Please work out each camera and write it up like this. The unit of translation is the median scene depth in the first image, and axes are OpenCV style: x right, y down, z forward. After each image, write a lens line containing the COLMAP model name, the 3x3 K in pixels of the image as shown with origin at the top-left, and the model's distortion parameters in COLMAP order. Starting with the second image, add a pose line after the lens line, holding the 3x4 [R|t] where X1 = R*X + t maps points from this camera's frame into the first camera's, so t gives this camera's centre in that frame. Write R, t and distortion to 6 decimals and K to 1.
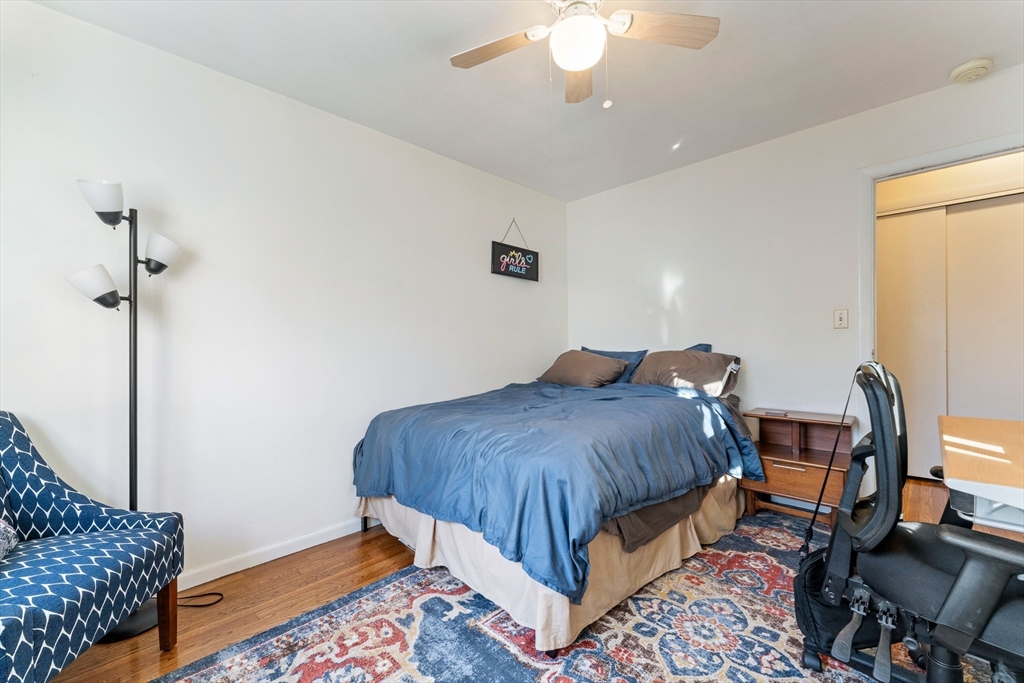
lens RADIAL K [[423.1, 0, 512.0], [0, 423.1, 341.5], [0, 0, 1]] dist [0.000750, 0.000013]
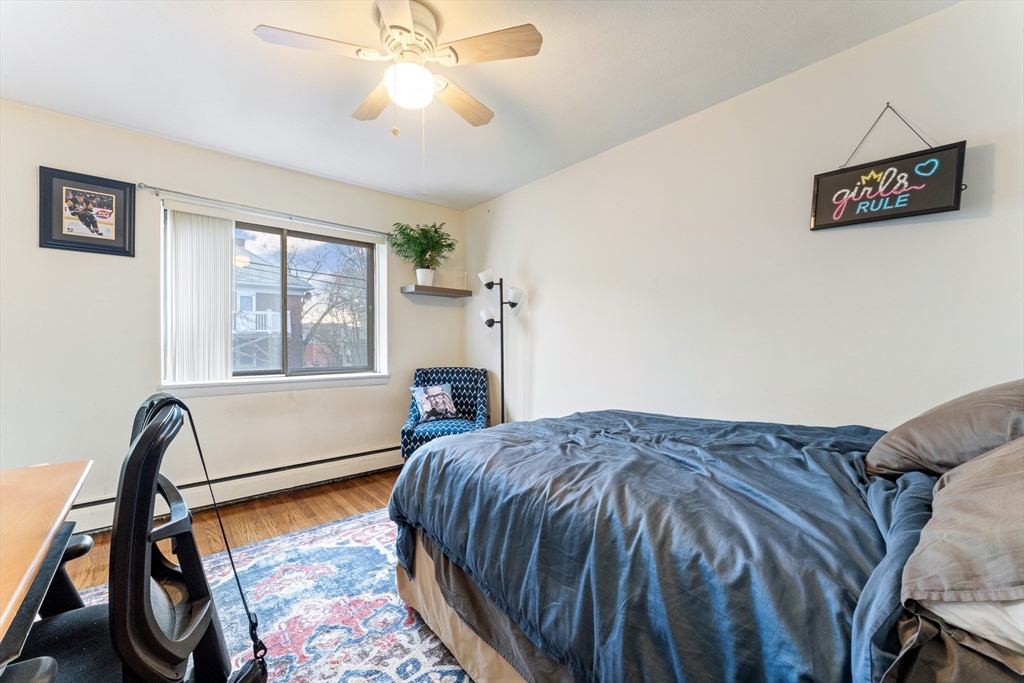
lens RADIAL K [[414.6, 0, 512.0], [0, 414.6, 341.5], [0, 0, 1]] dist [-0.017141, -0.000095]
pose [[-0.089601, 0.011139, -0.995915, 1.097584], [0.004558, 0.999932, 0.010774, -0.028027], [0.995967, -0.003574, -0.089646, 1.228149]]
